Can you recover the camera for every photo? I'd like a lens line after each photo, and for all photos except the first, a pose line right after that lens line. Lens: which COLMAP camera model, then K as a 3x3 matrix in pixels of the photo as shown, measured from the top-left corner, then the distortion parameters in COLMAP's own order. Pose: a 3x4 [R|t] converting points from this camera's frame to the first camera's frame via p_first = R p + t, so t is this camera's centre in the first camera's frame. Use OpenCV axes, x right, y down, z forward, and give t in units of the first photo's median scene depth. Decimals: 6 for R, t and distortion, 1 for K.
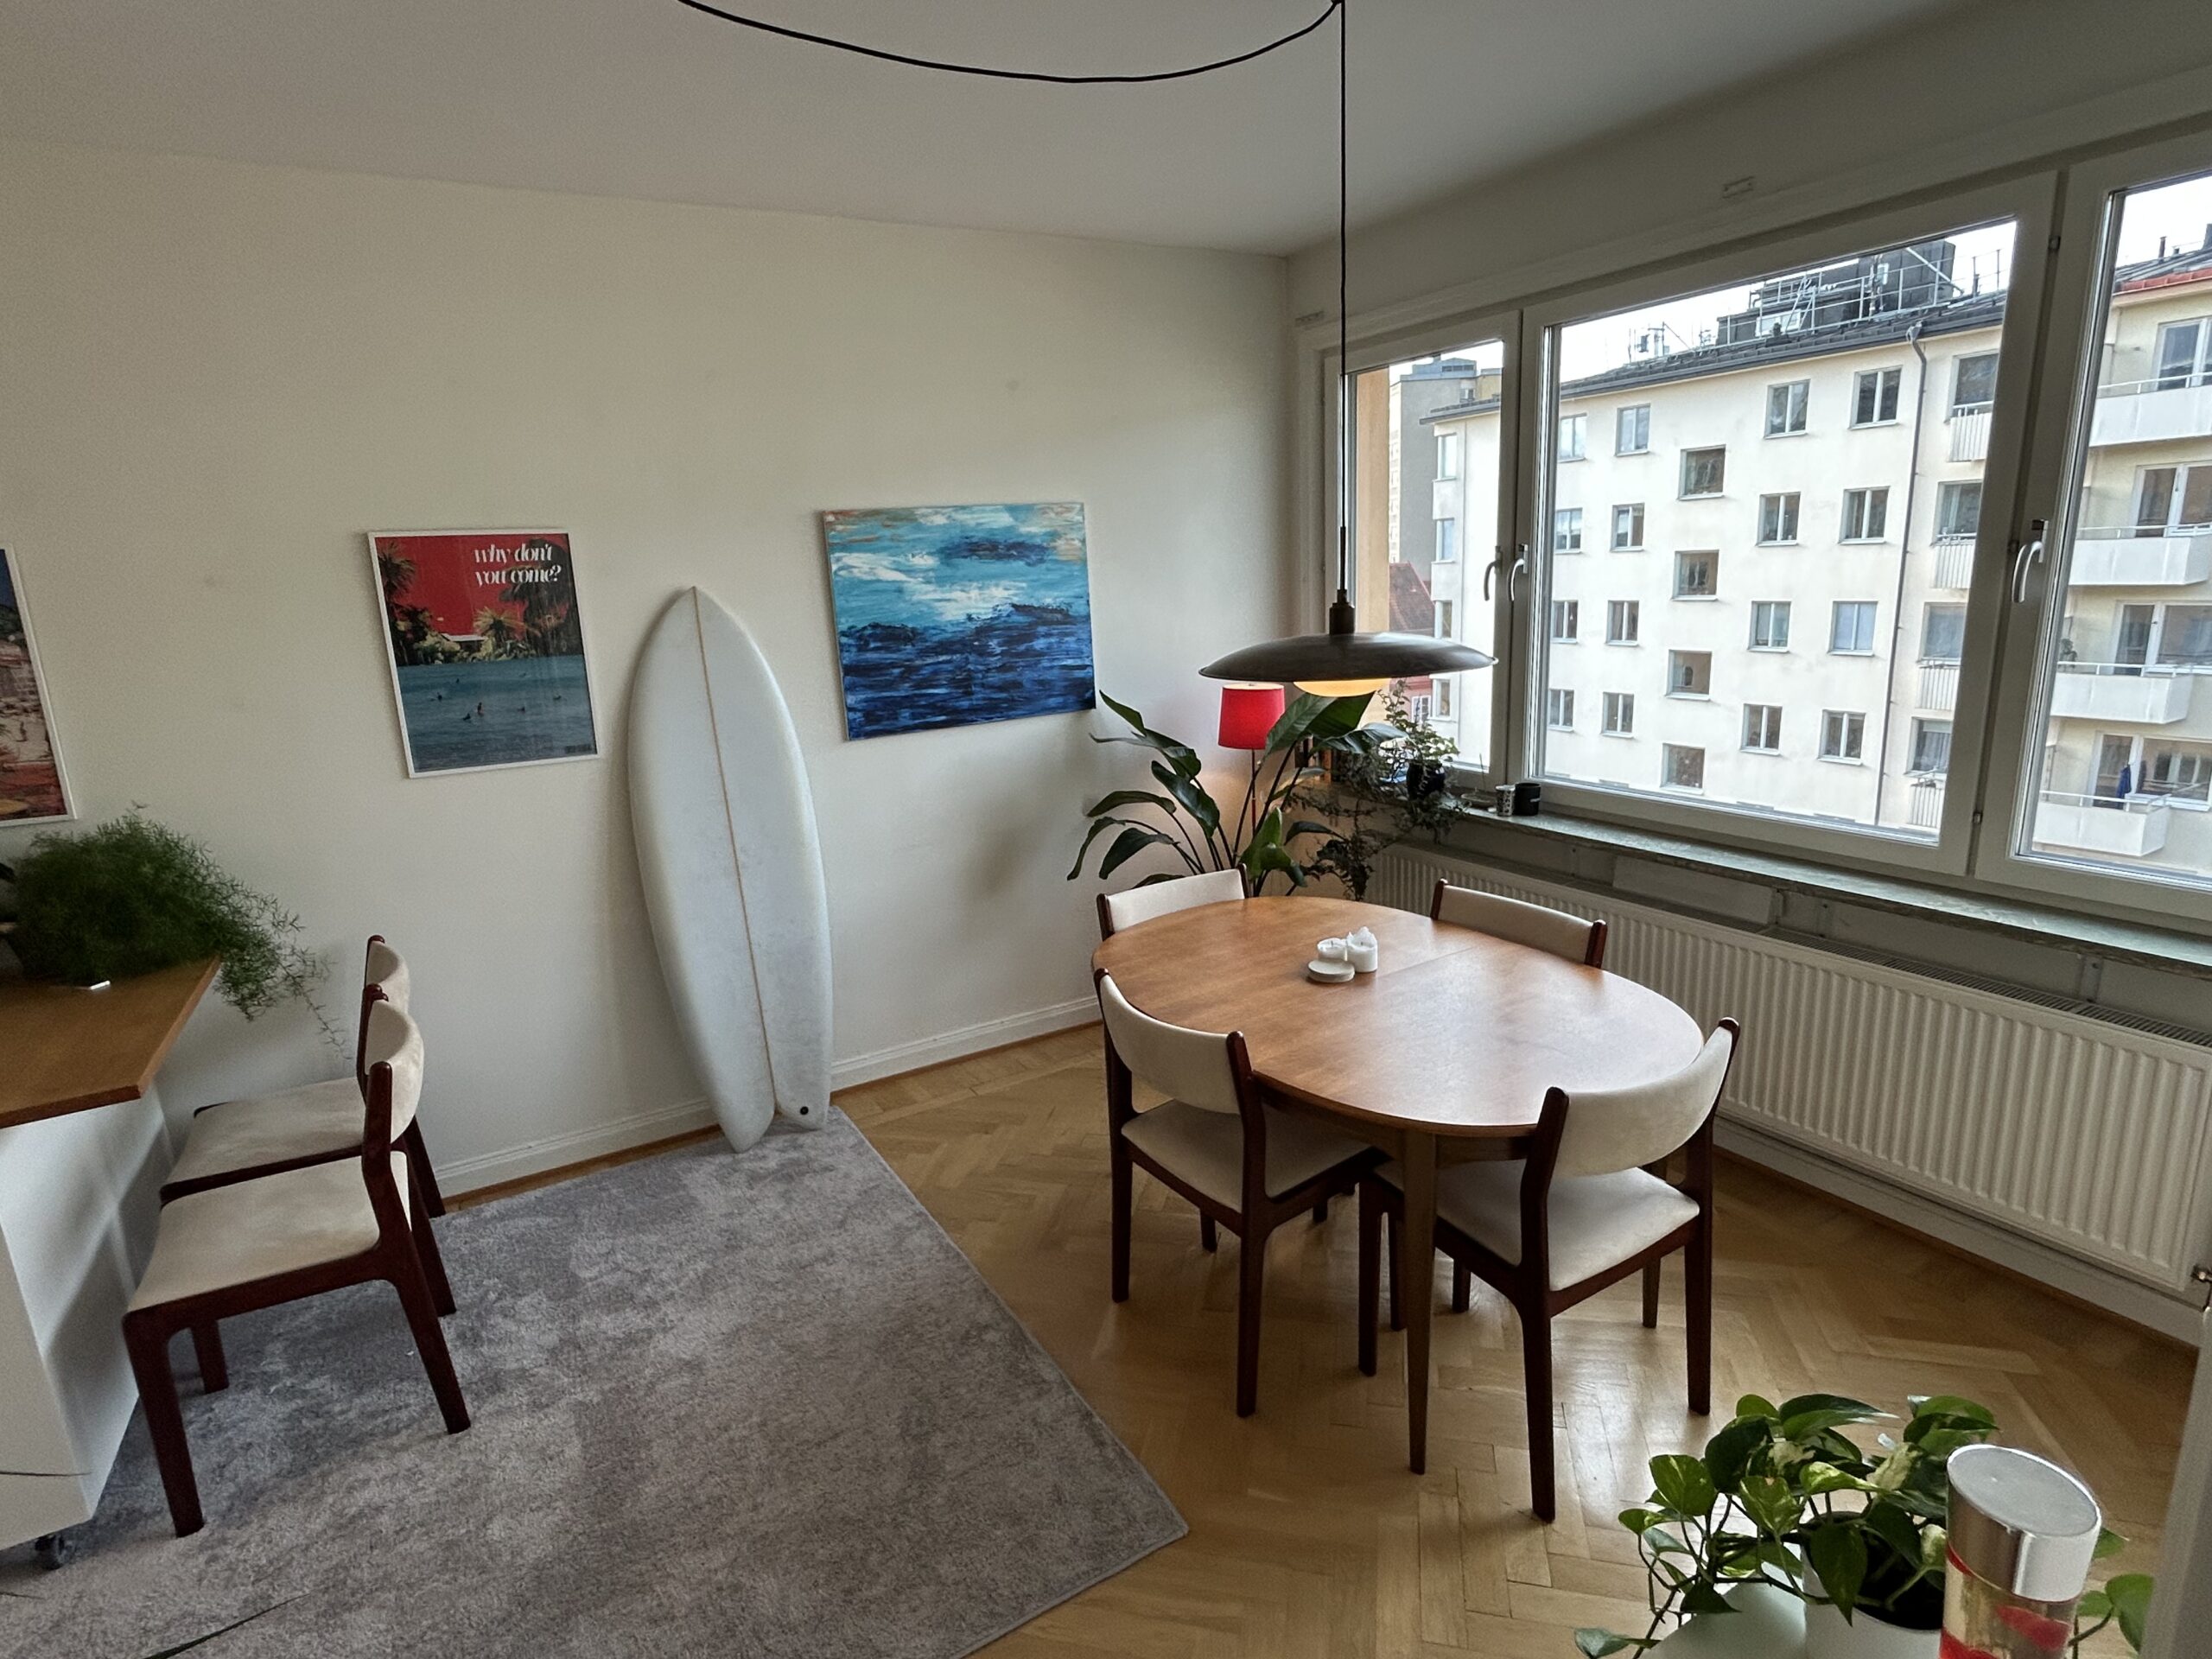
lens RADIAL K [[1138.4, 0, 1106.0], [0, 1138.4, 829.5], [0, 0, 1]] dist [0.003240, 0.001457]
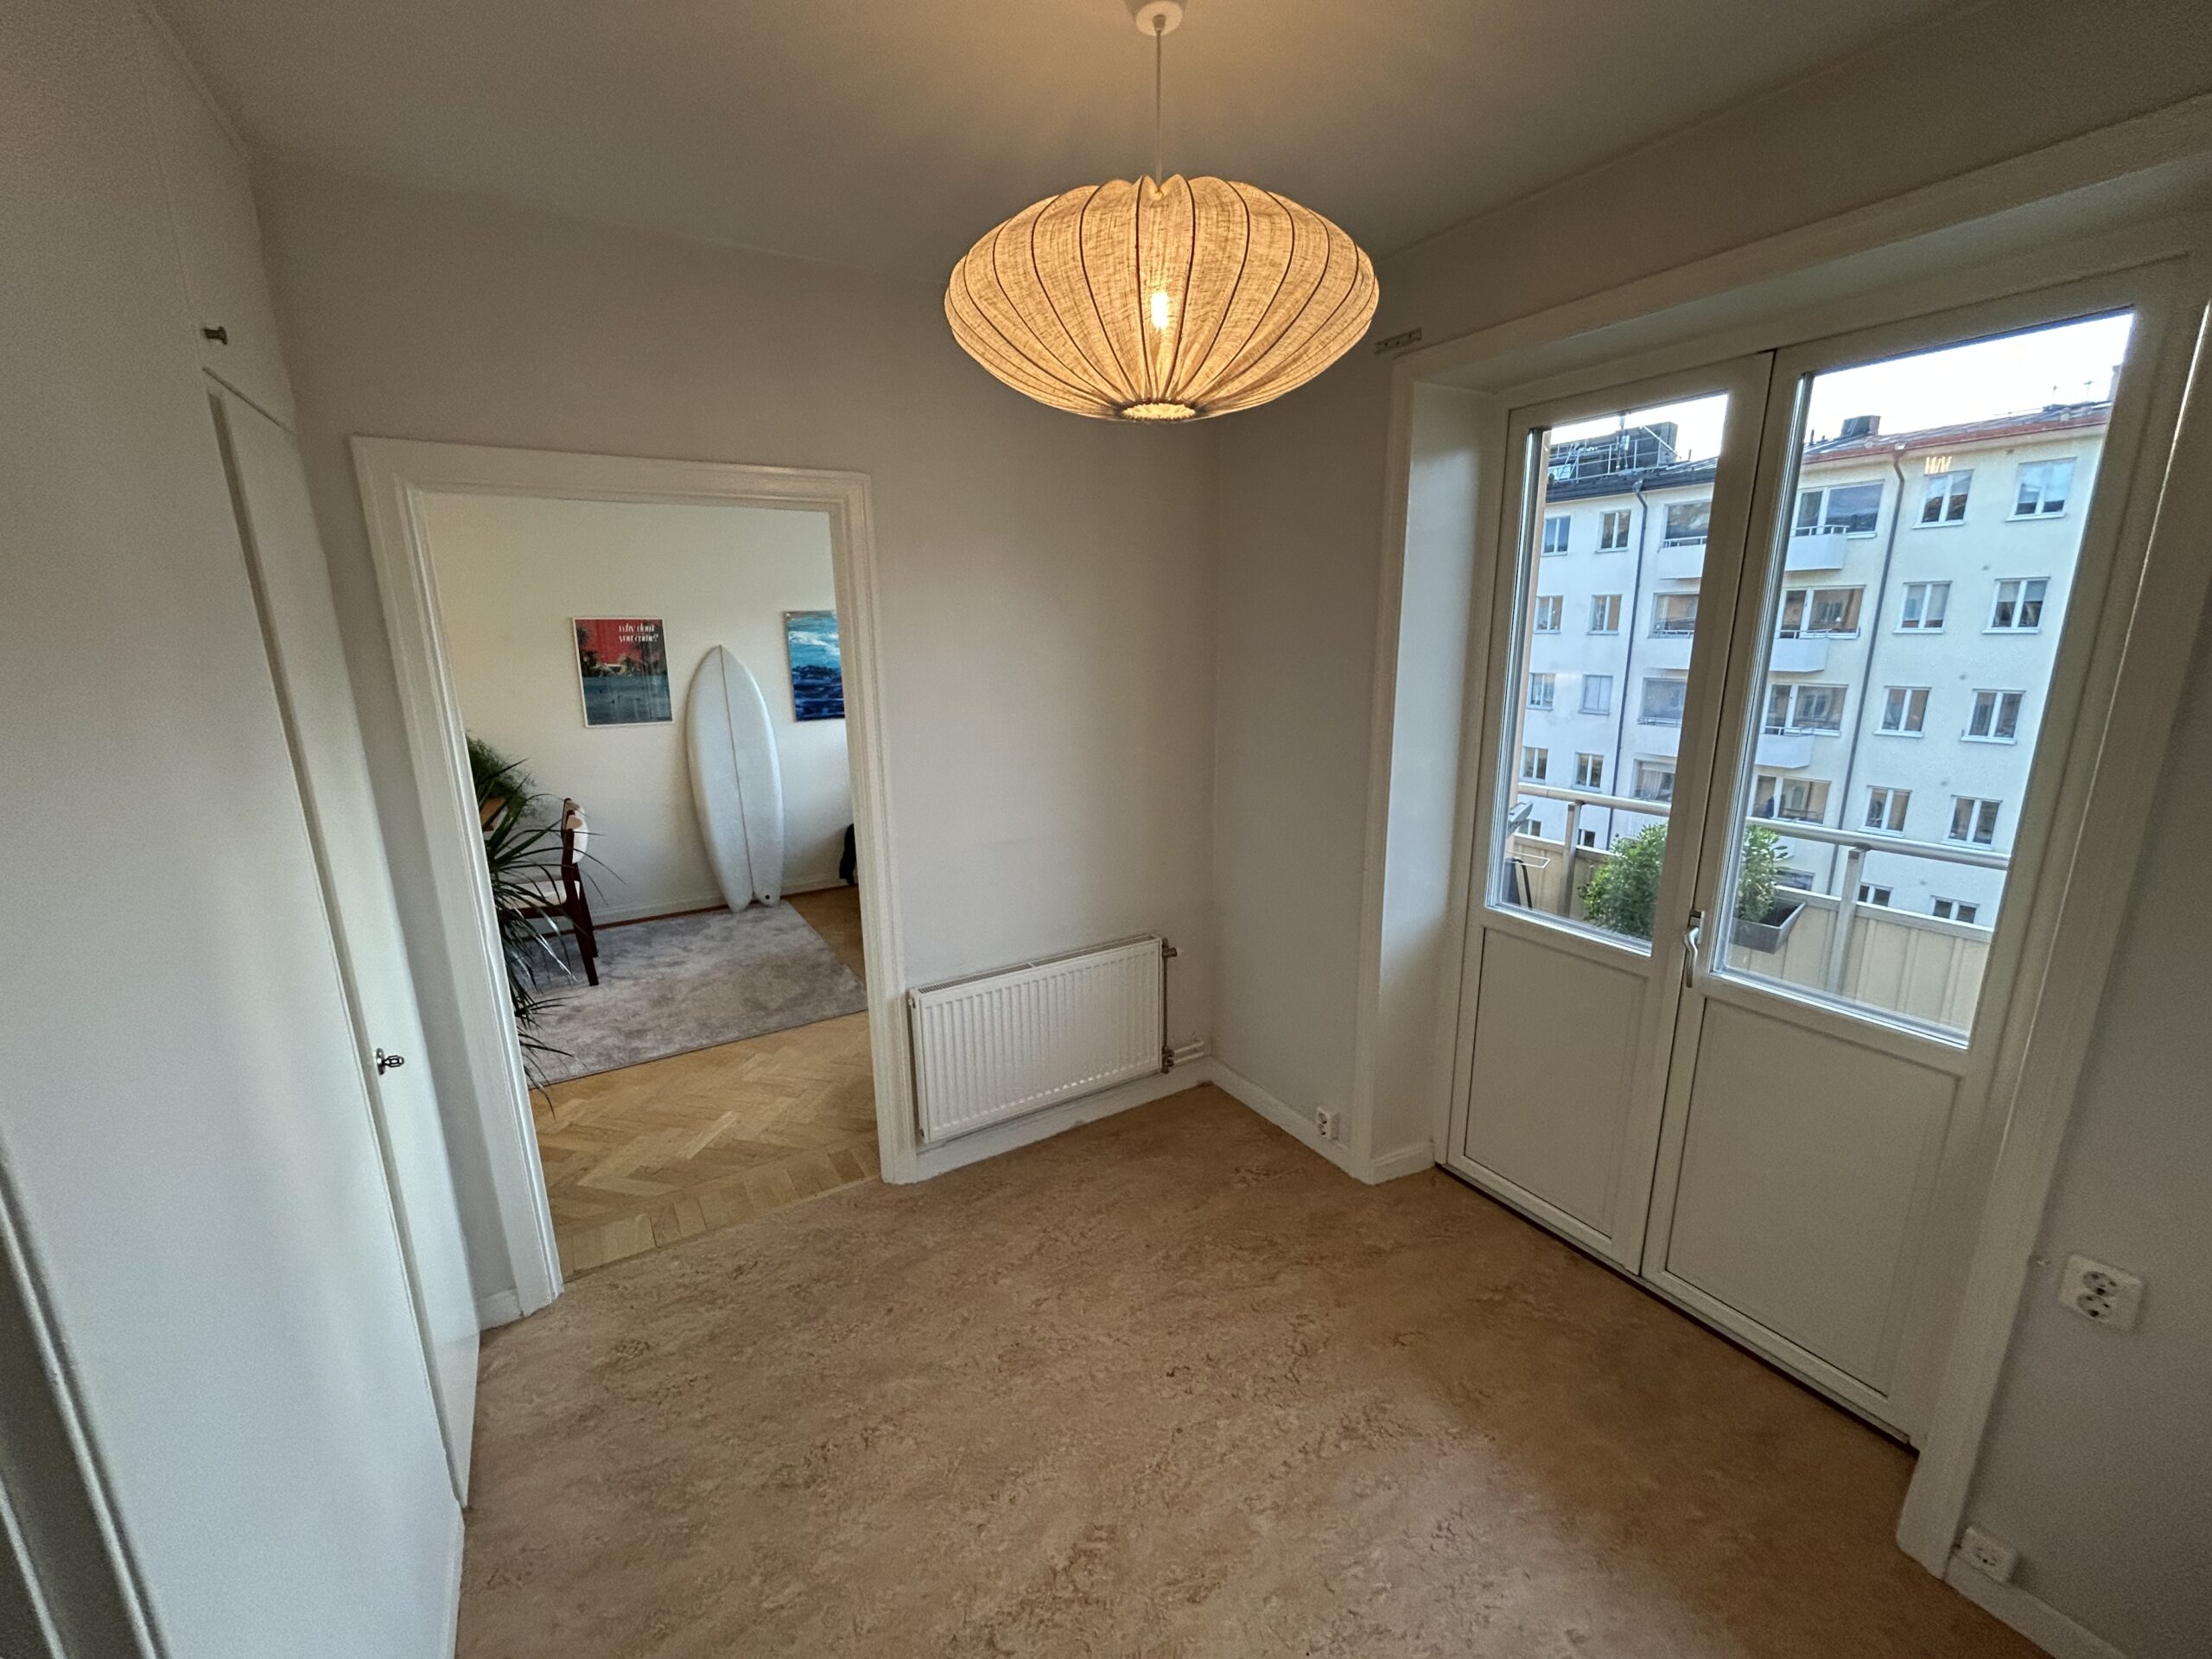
lens RADIAL K [[890.2, 0, 1106.0], [0, 890.2, 829.5], [0, 0, 1]] dist [-0.001283, -0.000164]
pose [[0.999294, 0.033501, 0.017029, 0.317887], [-0.033445, 0.999434, -0.003532, 0.105518], [-0.017137, 0.002960, 0.999849, -0.629845]]
